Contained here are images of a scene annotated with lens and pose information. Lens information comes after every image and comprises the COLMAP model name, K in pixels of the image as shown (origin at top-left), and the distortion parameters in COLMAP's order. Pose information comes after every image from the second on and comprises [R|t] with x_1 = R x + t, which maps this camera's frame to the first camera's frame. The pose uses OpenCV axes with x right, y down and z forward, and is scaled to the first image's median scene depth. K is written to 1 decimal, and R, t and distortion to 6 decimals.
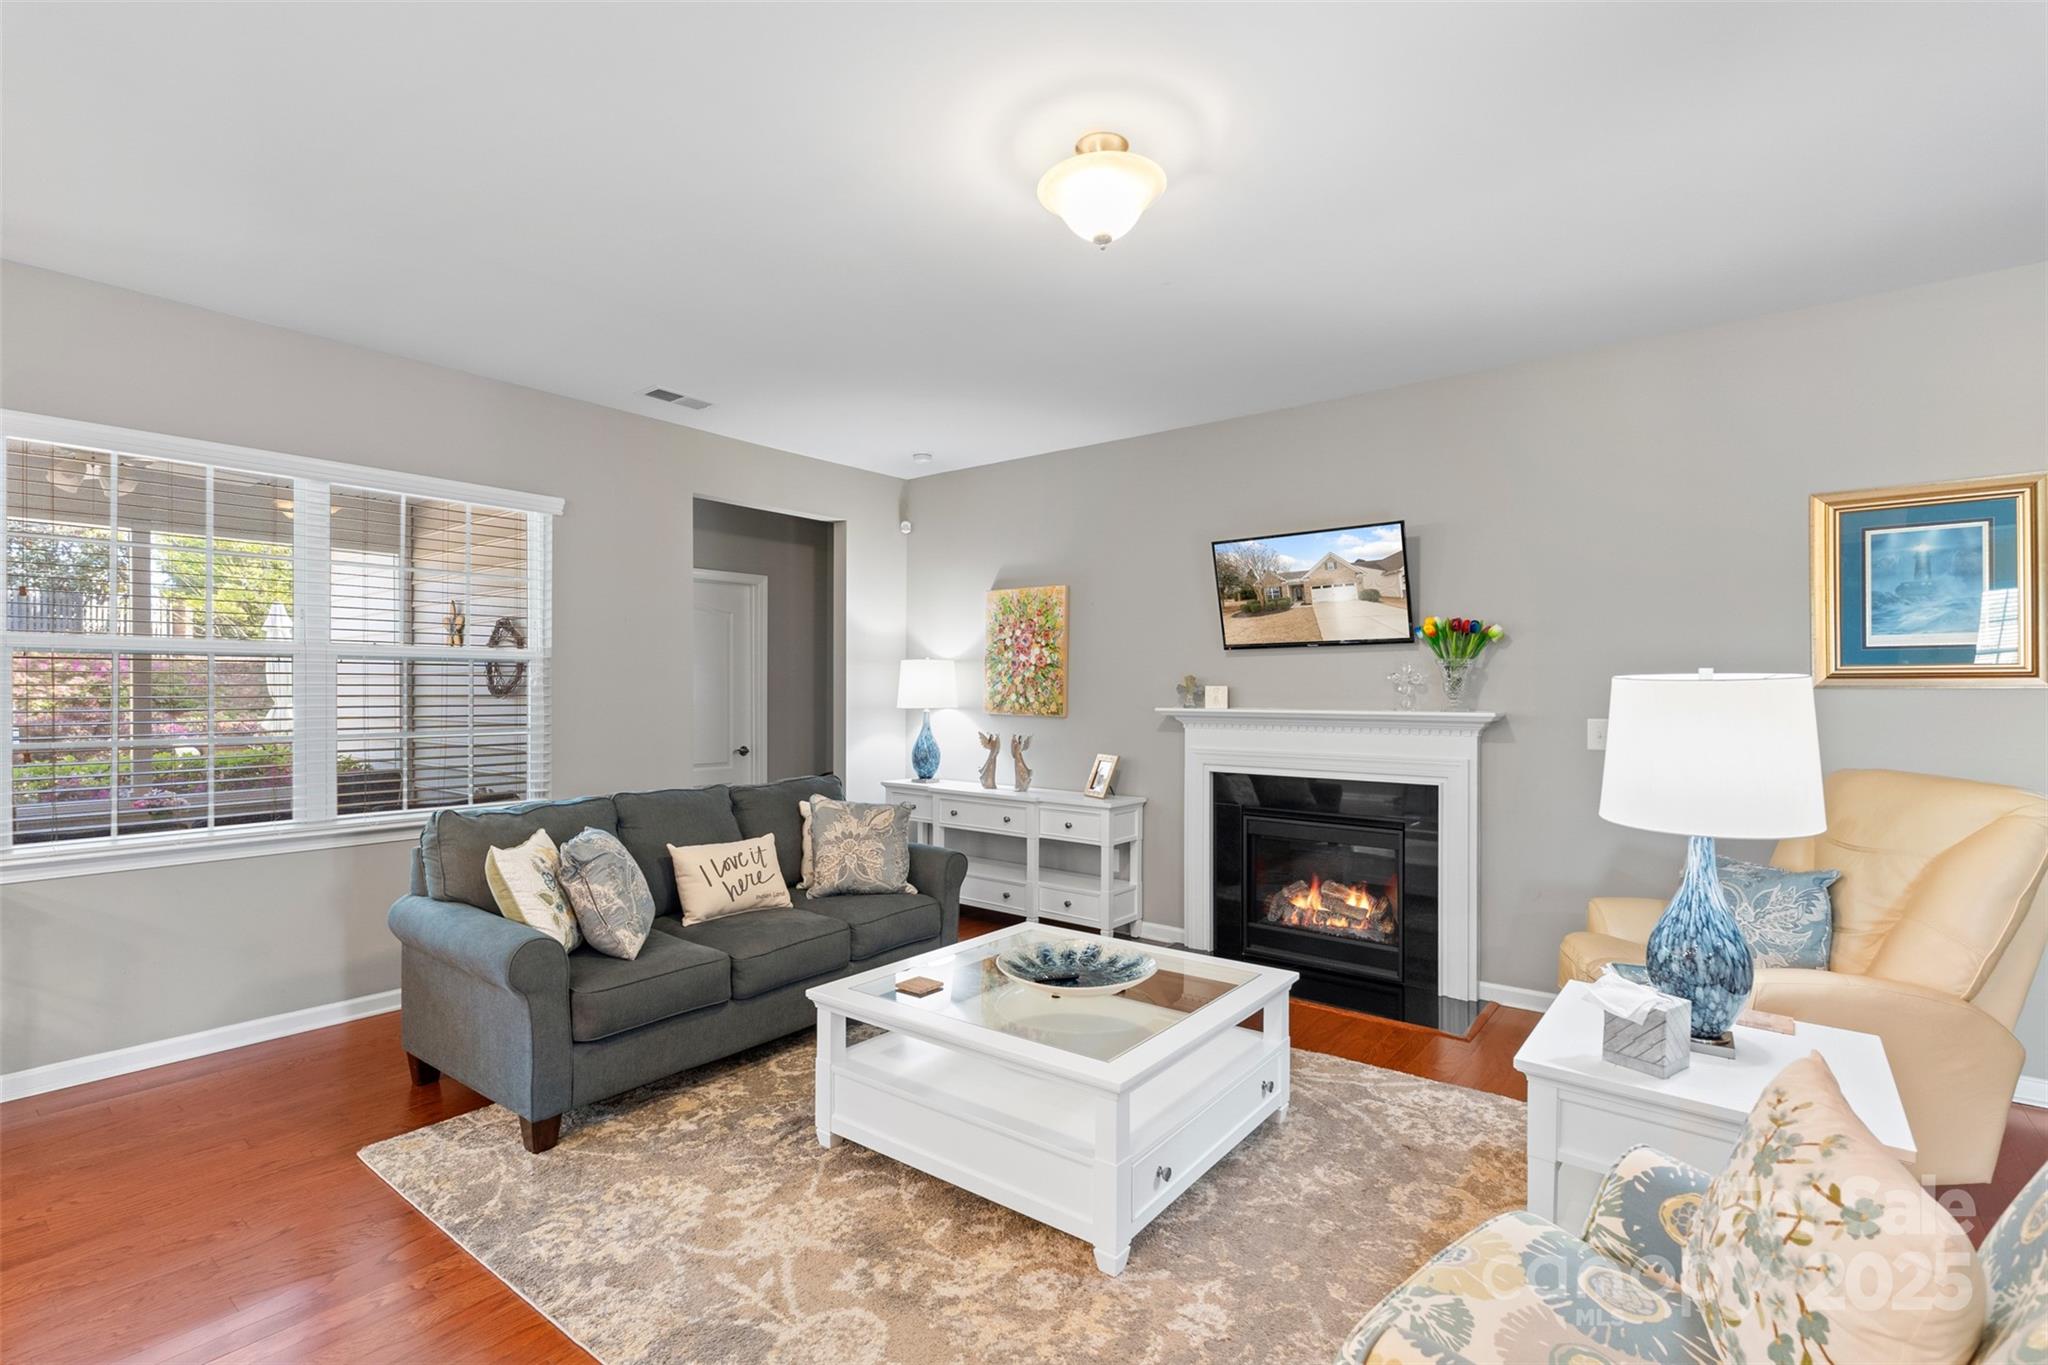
lens RADIAL K [[941.2, 0, 1024.0], [0, 941.2, 682.5], [0, 0, 1]] dist [-0.004313, -0.000162]
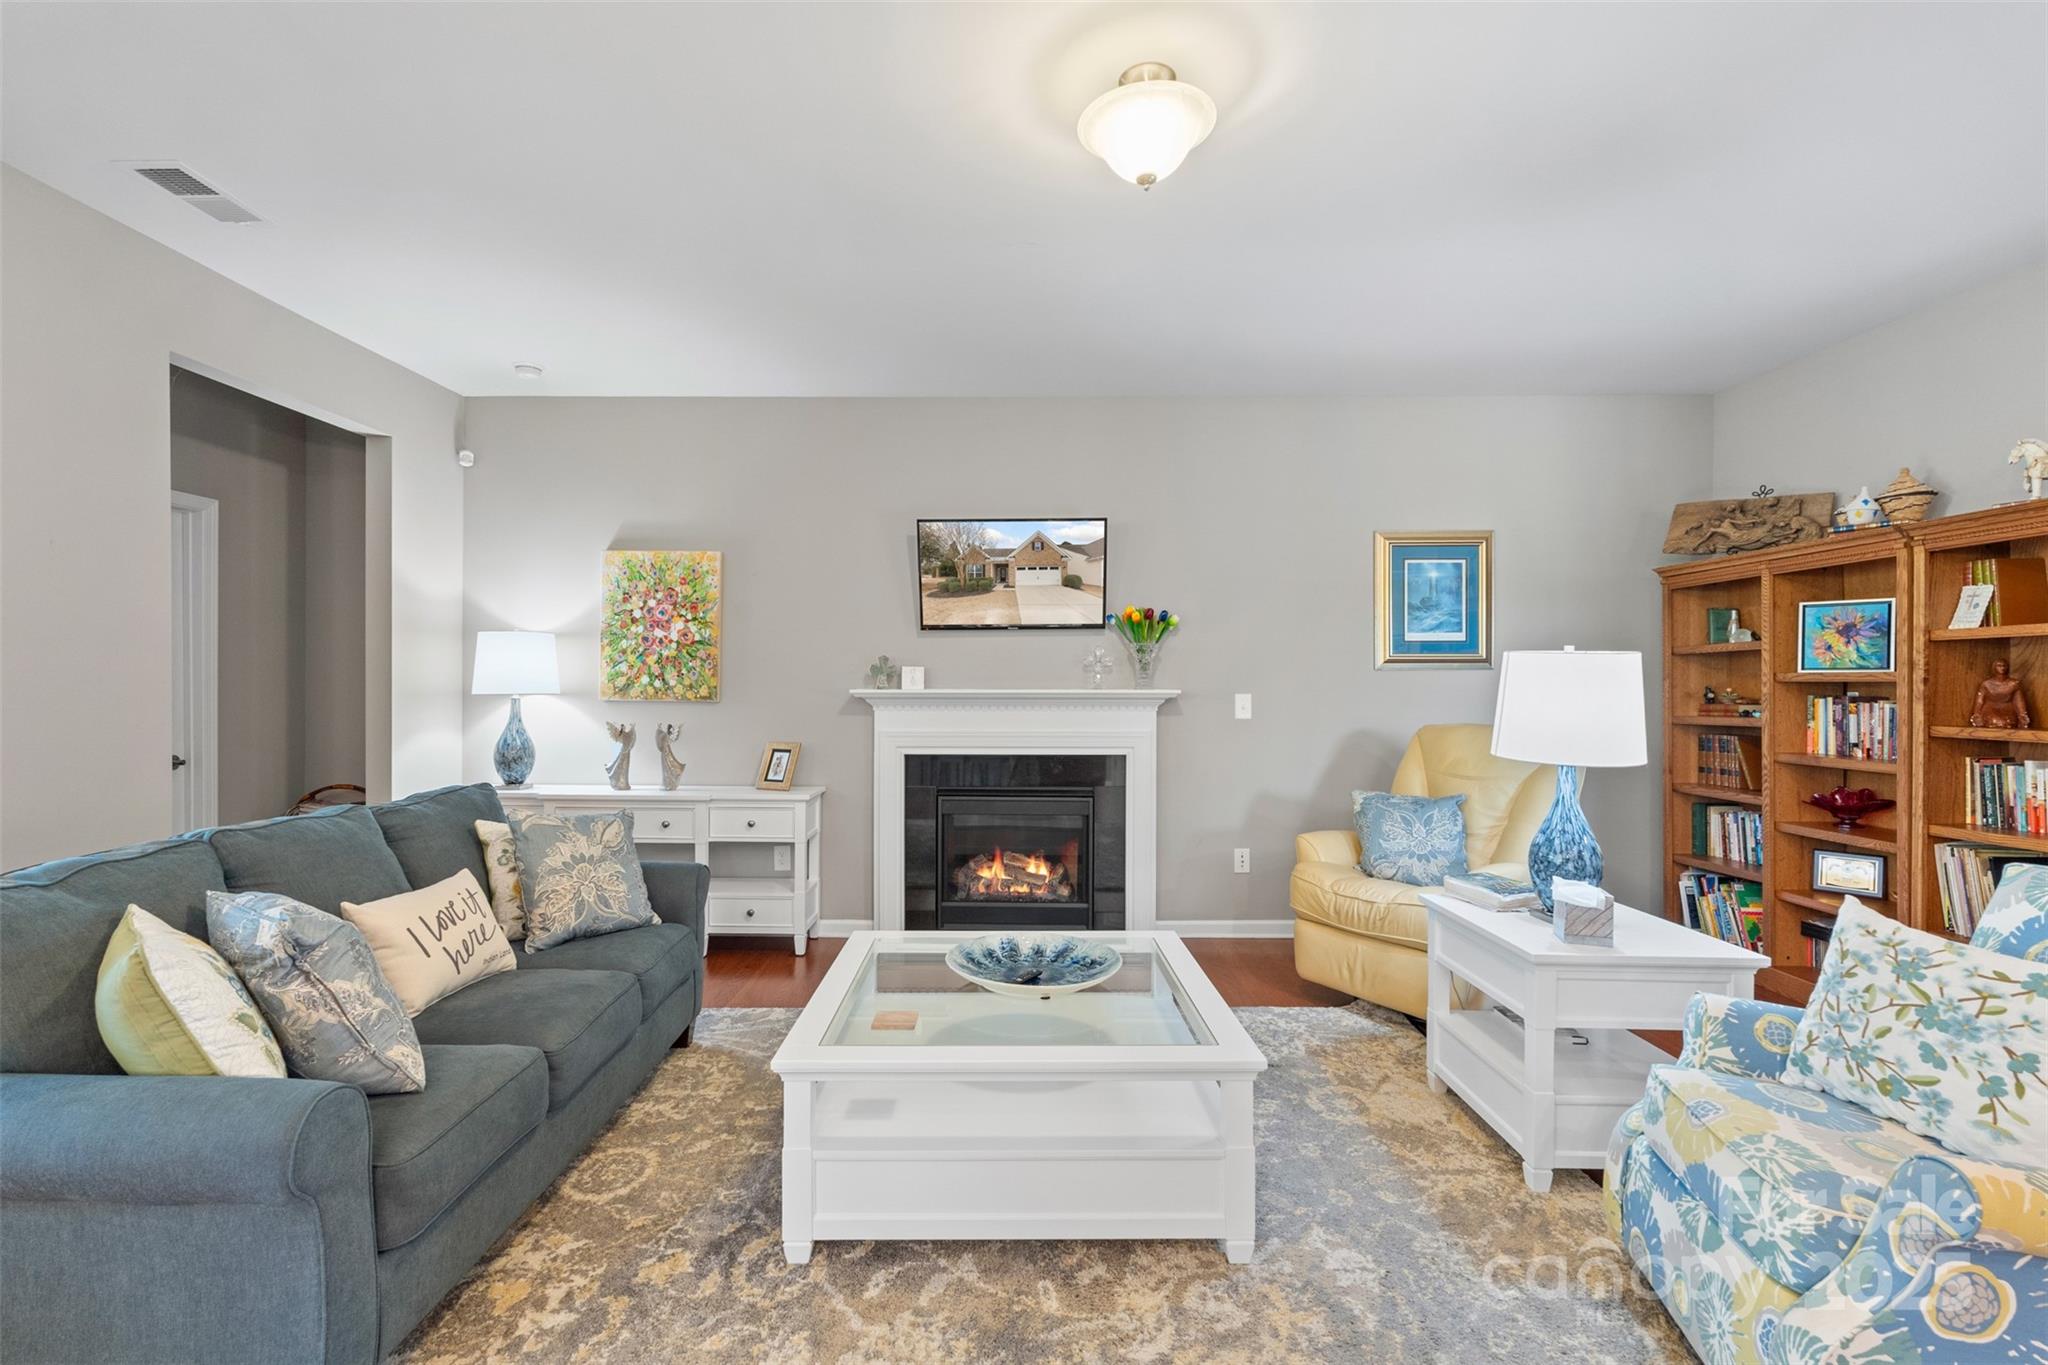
lens RADIAL K [[911.1, 0, 1024.0], [0, 911.1, 682.5], [0, 0, 1]] dist [-0.002321, -0.000633]
pose [[0.790054, 0.000033, 0.613037, -0.305360], [-0.004464, 0.999974, 0.005700, 0.015109], [-0.613021, -0.007240, 0.790034, 0.189422]]
